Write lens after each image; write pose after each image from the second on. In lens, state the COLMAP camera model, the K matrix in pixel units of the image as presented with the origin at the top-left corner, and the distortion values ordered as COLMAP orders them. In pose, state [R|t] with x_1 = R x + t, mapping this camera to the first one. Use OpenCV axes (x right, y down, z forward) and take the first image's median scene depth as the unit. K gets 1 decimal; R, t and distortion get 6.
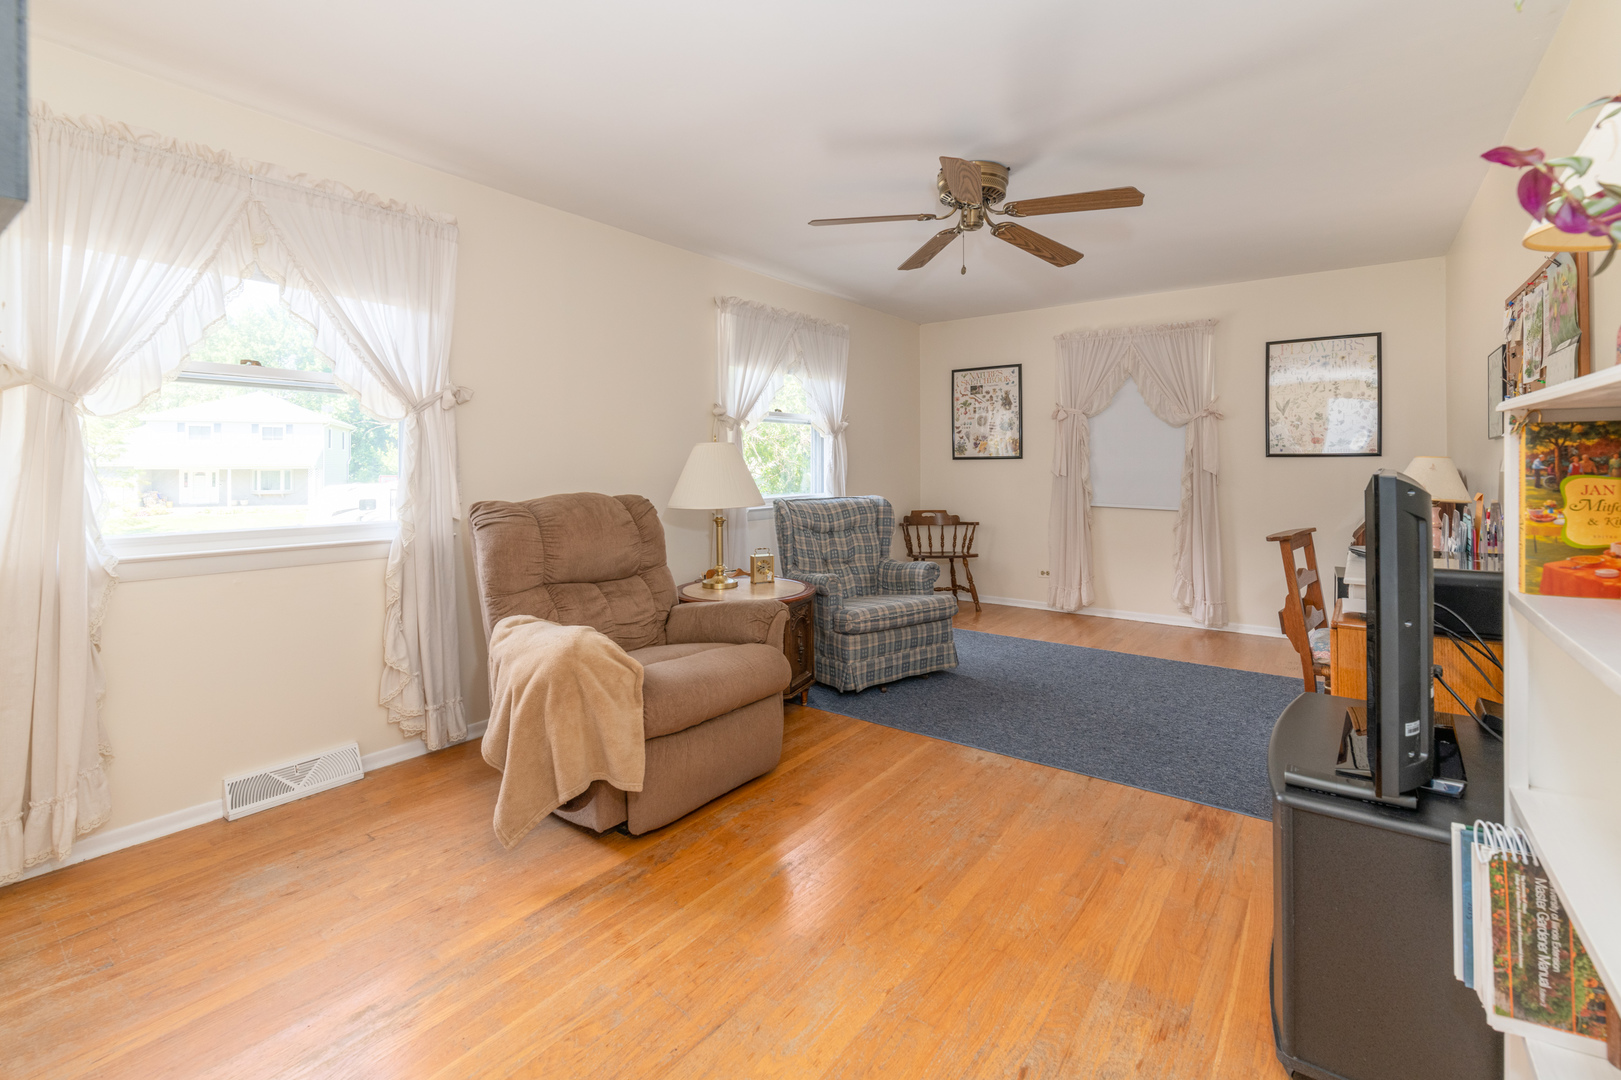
lens RADIAL K [[727.1, 0, 806.2], [0, 727.1, 469.2], [0, 0, 1]] dist [0.002015, 0.000165]
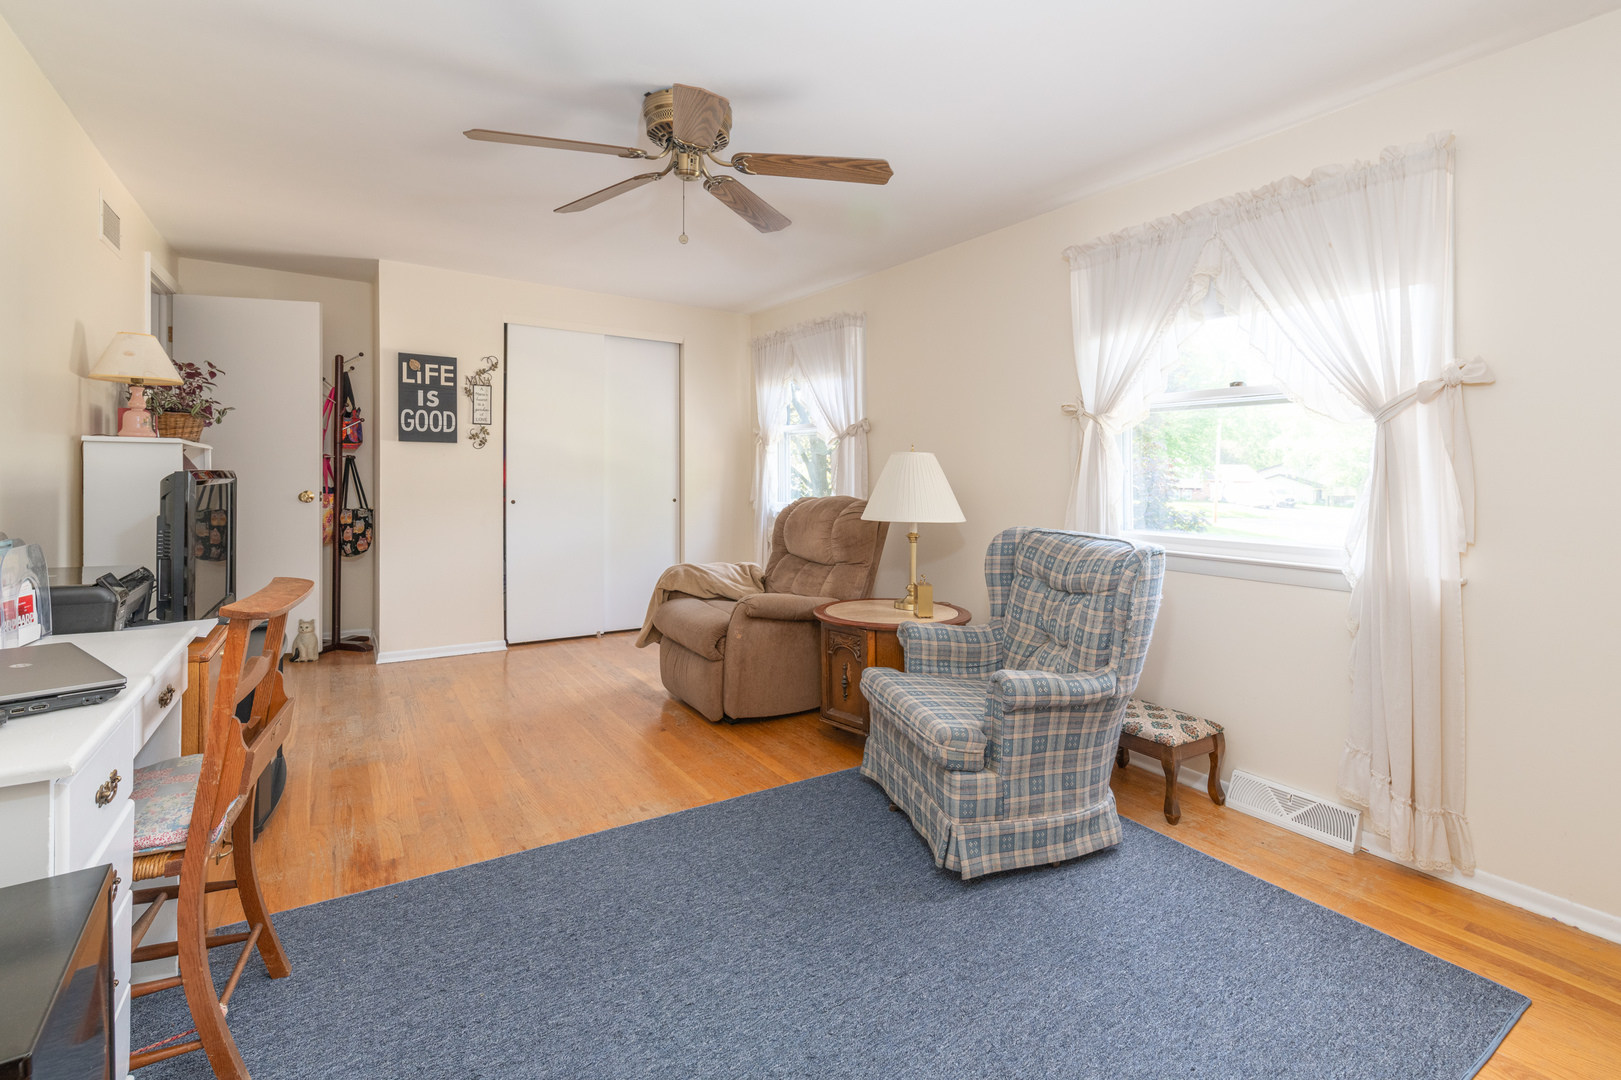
lens RADIAL K [[727.1, 0, 806.2], [0, 727.1, 469.2], [0, 0, 1]] dist [0.002015, 0.000165]
pose [[-0.342316, -0.004775, -0.939573, 1.034508], [-0.022922, 0.999732, 0.003270, -0.017024], [0.939305, 0.022657, -0.342334, 1.535584]]
